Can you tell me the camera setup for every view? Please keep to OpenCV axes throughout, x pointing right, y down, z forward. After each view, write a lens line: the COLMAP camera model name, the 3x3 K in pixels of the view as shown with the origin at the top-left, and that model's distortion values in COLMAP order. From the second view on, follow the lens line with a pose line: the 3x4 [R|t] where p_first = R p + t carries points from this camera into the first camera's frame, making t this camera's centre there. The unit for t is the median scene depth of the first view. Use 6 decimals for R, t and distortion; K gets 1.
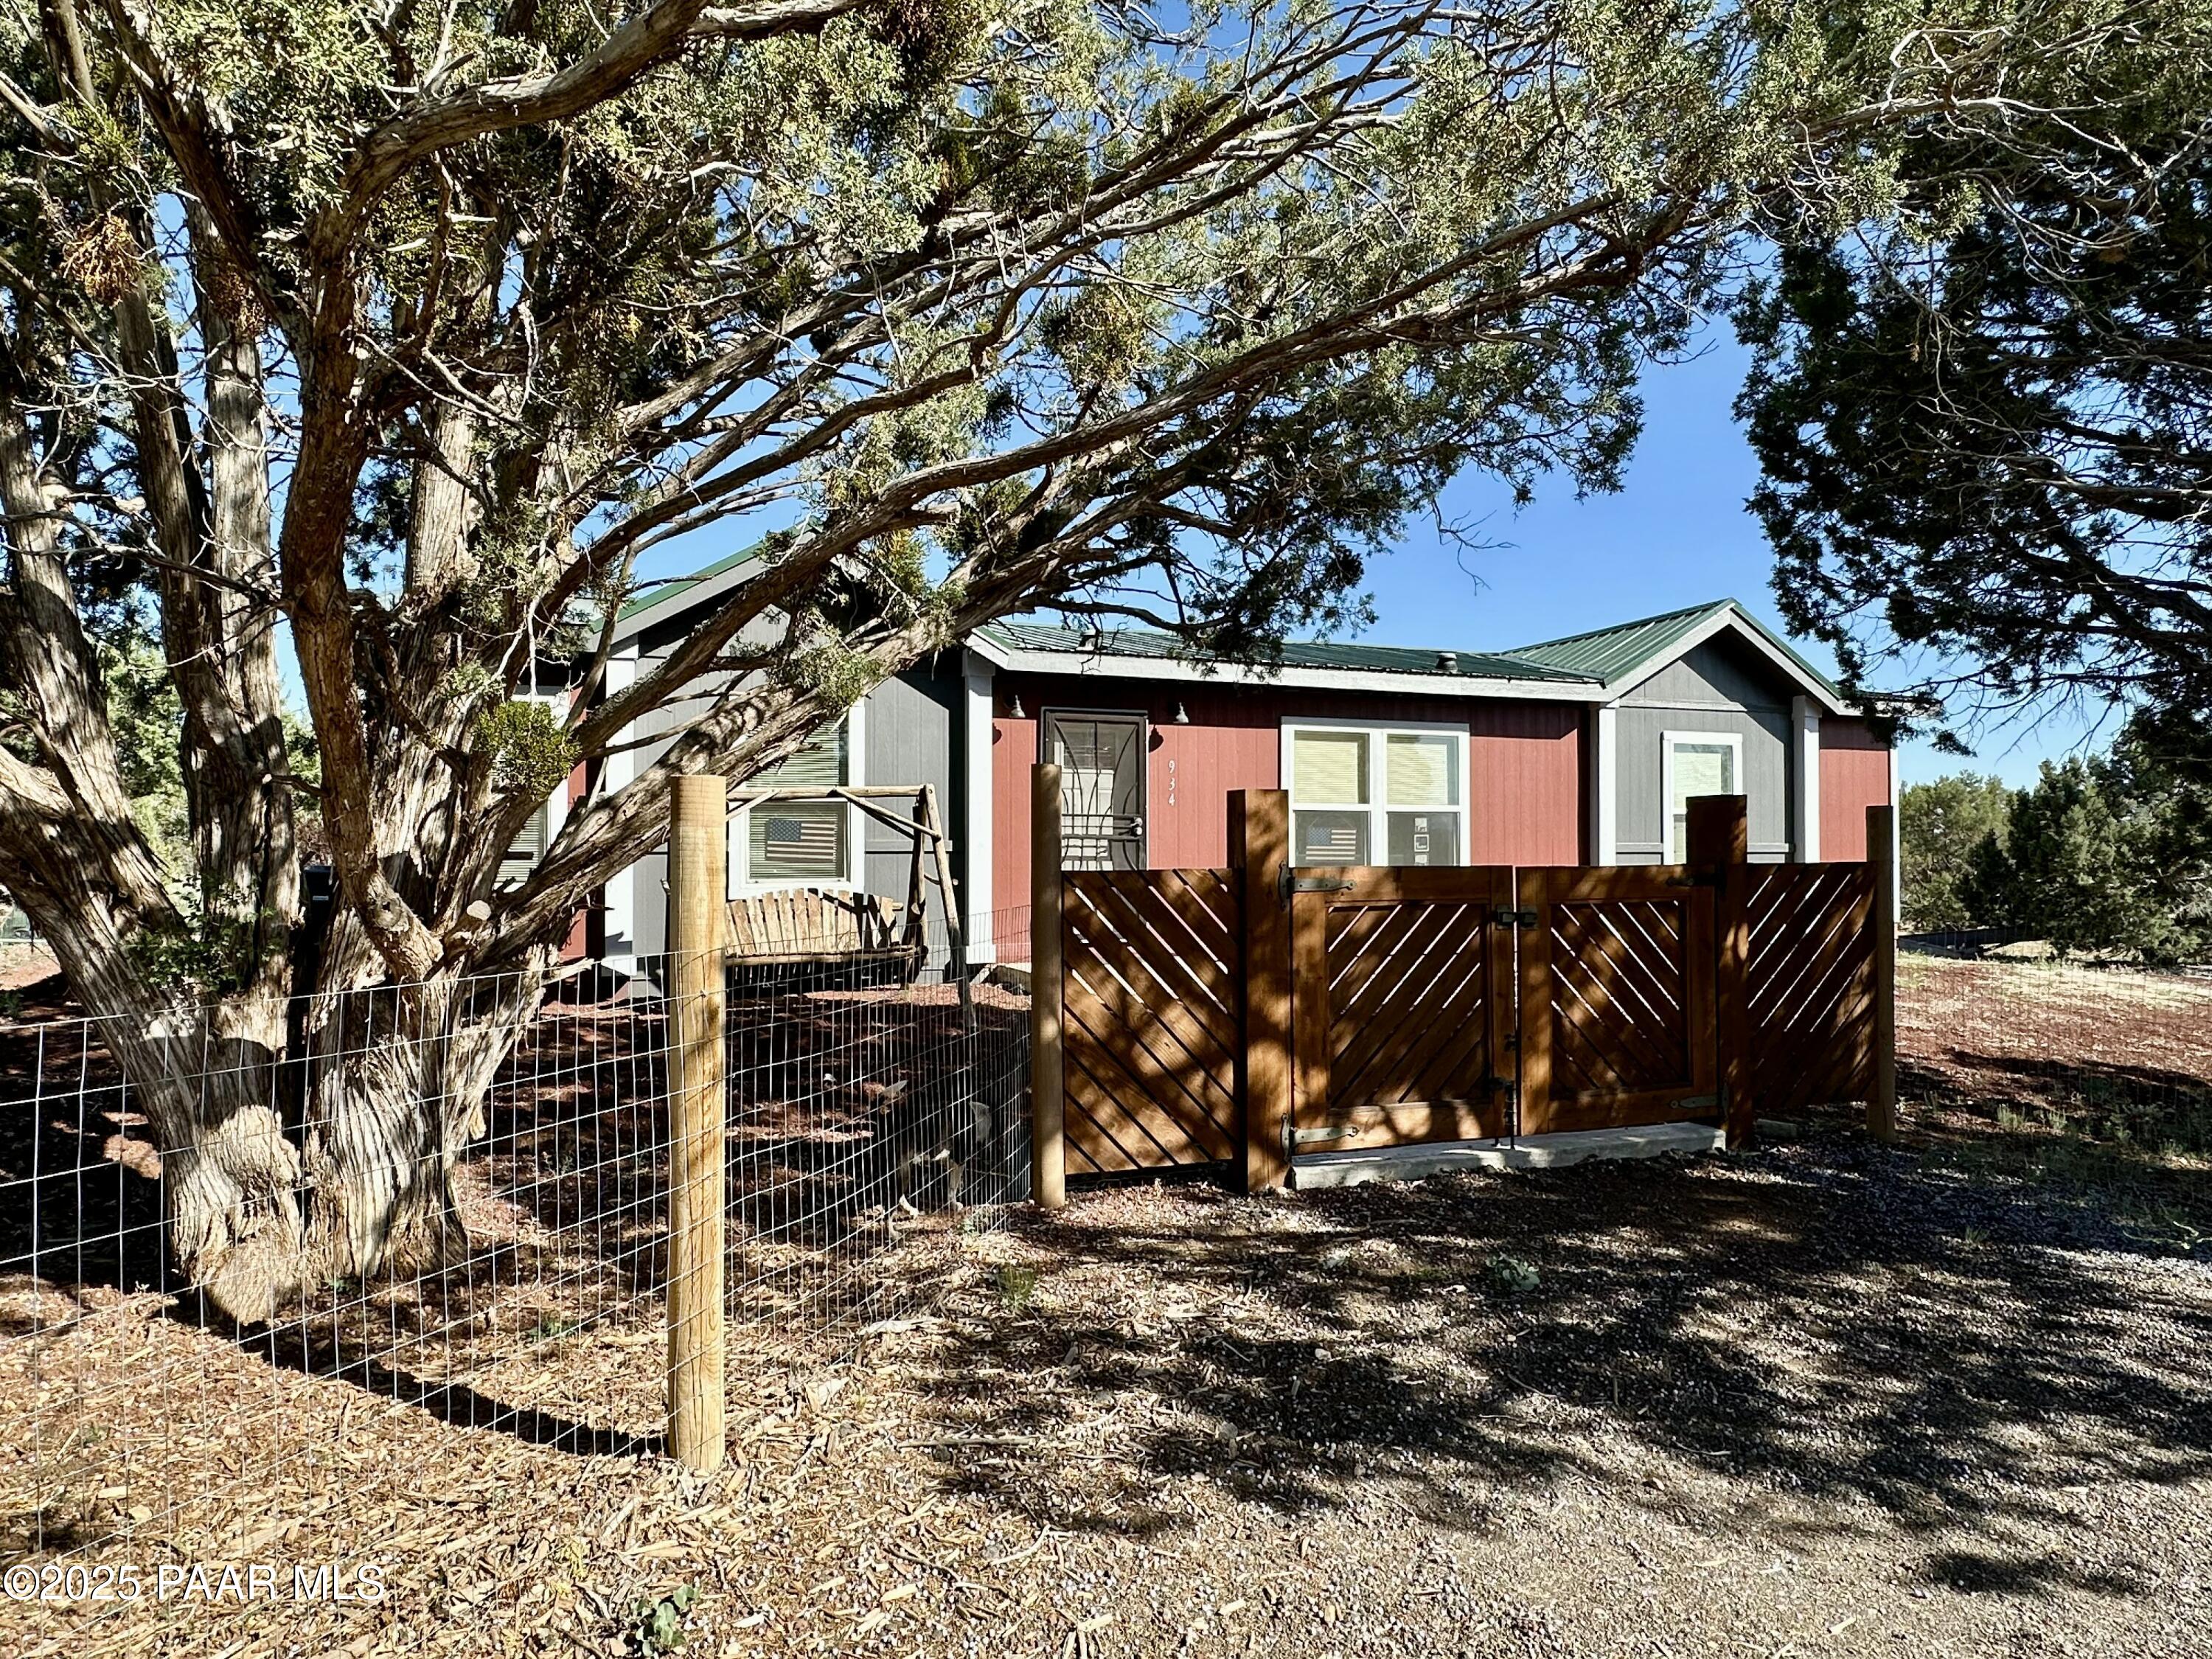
lens RADIAL K [[1256.2, 0, 1103.0], [0, 1256.2, 872.0], [0, 0, 1]] dist [-0.000538, 0.000583]
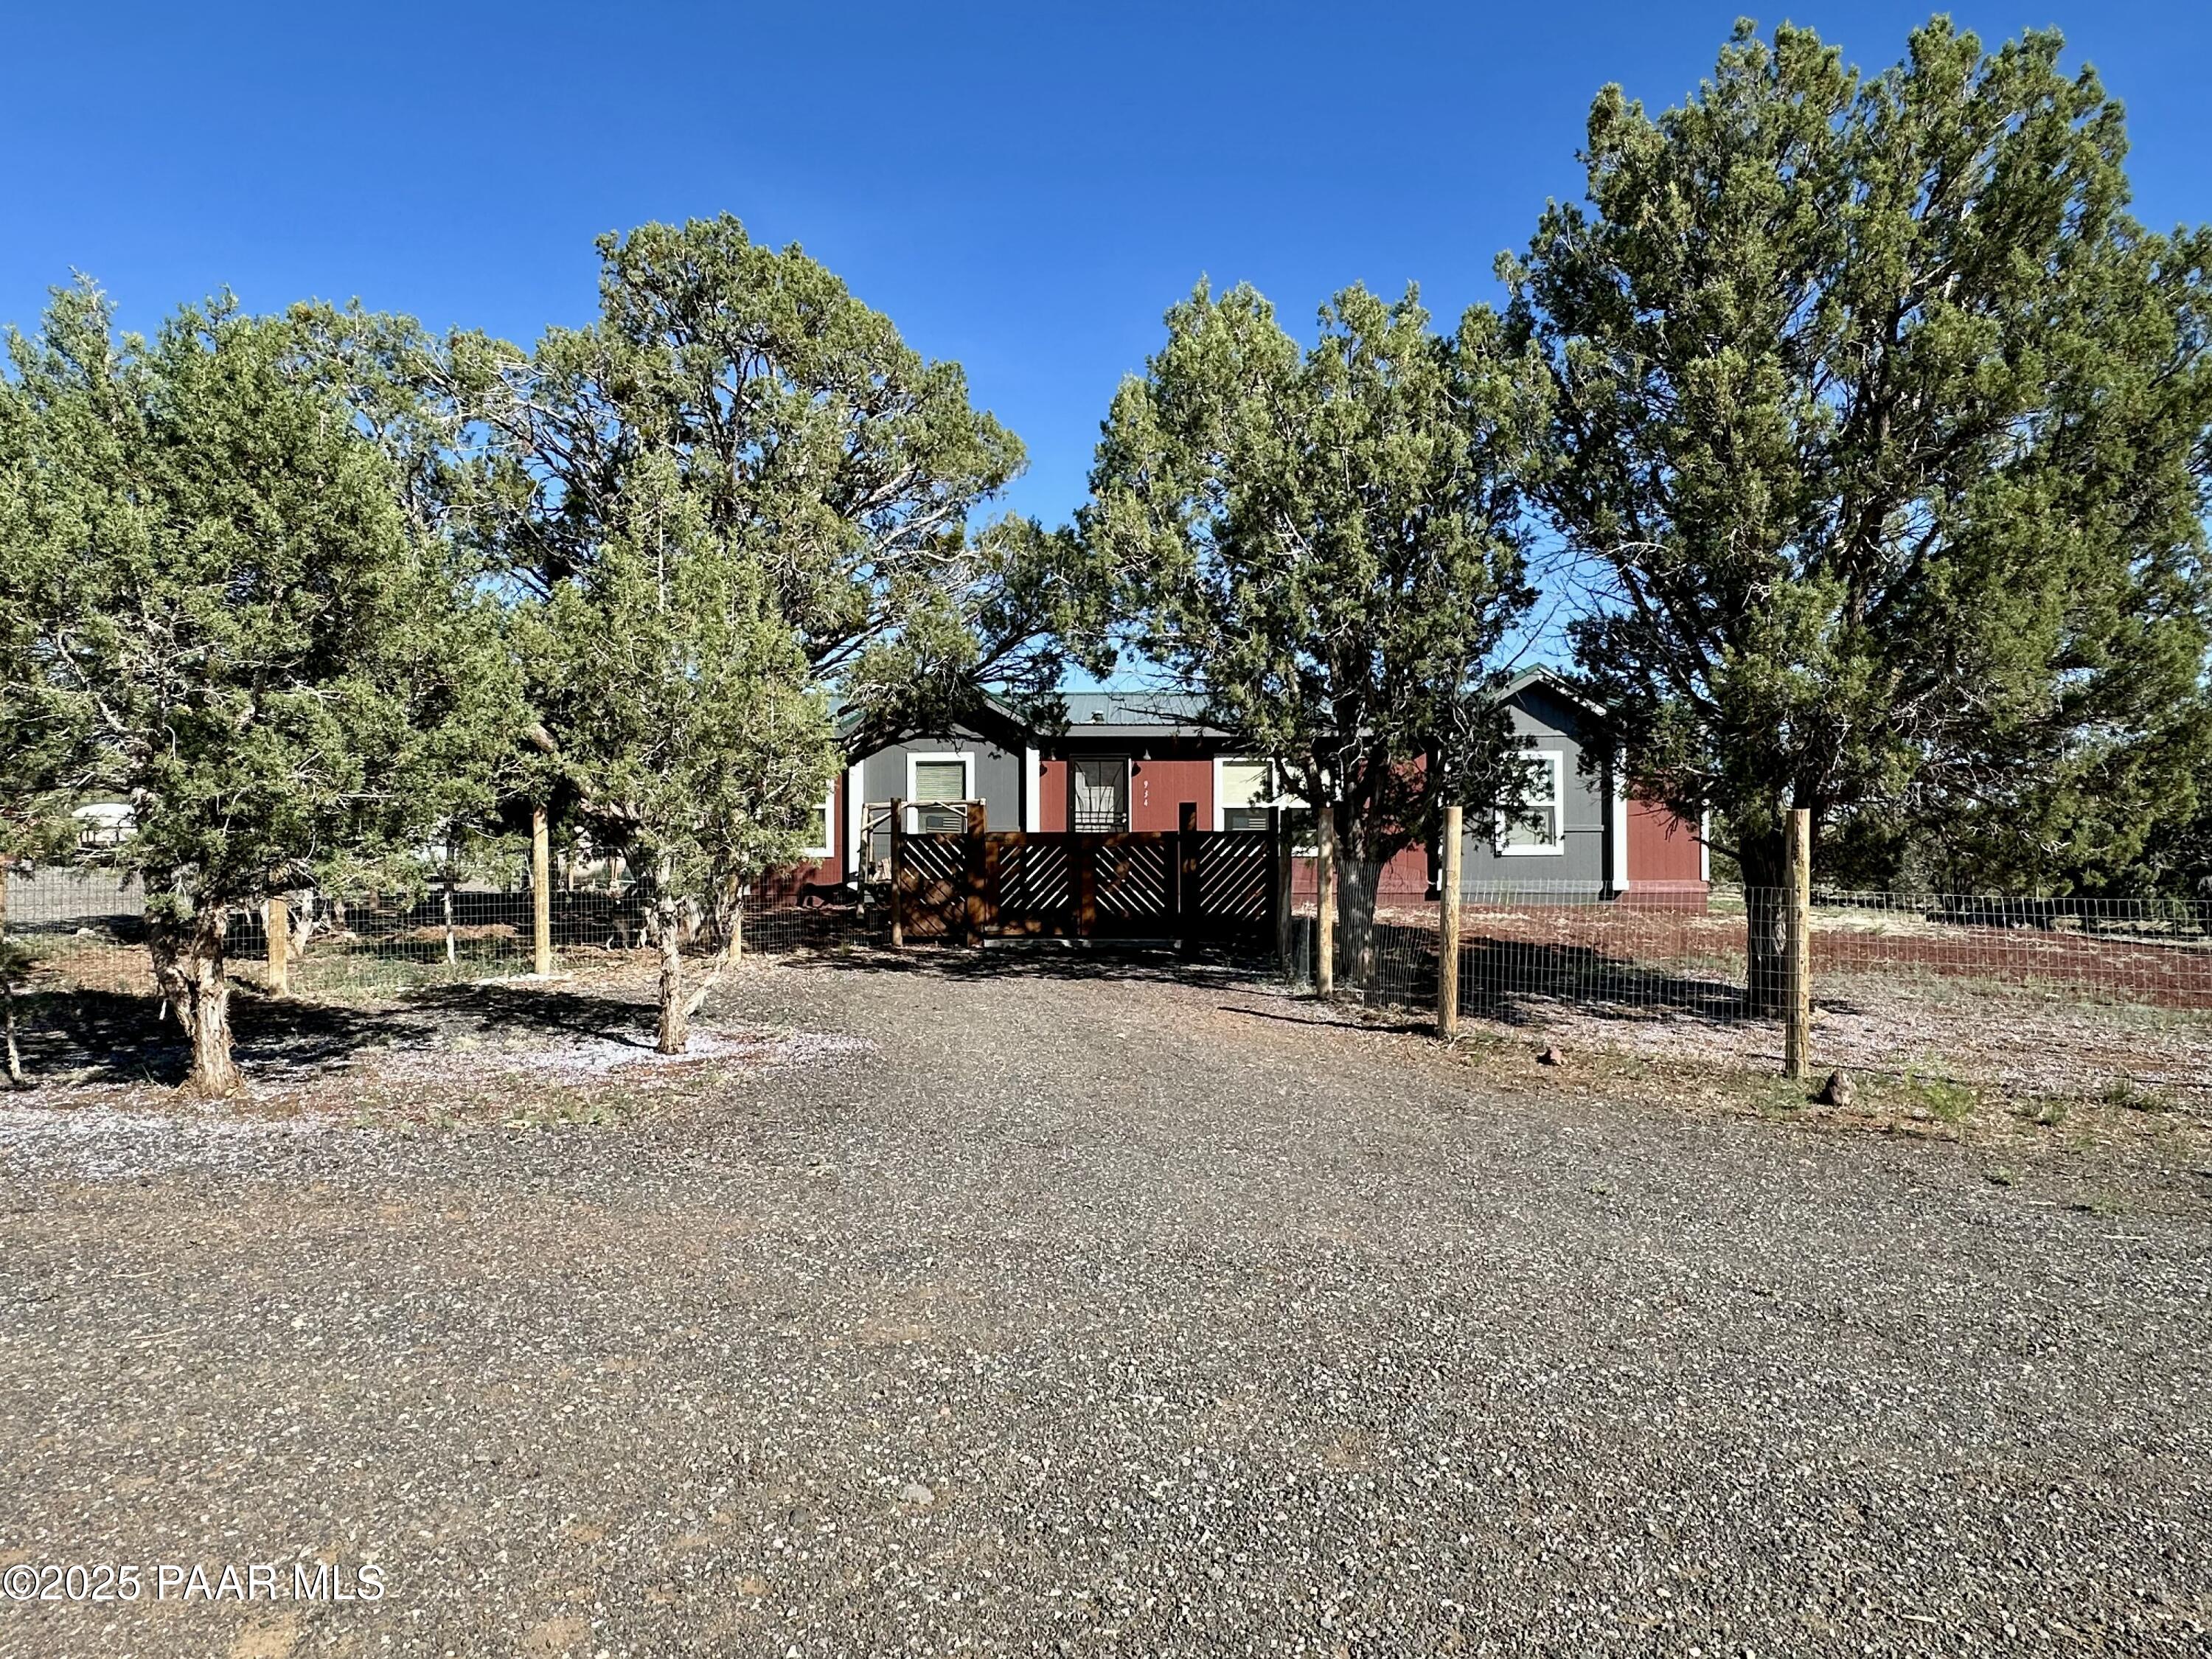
lens RADIAL K [[1256.2, 0, 1103.0], [0, 1256.2, 872.0], [0, 0, 1]] dist [-0.000538, 0.000583]
pose [[0.936149, 0.005812, -0.351556, 1.377464], [-0.003969, 0.999974, 0.005961, 0.066401], [0.351582, -0.004185, 0.936148, -1.518019]]
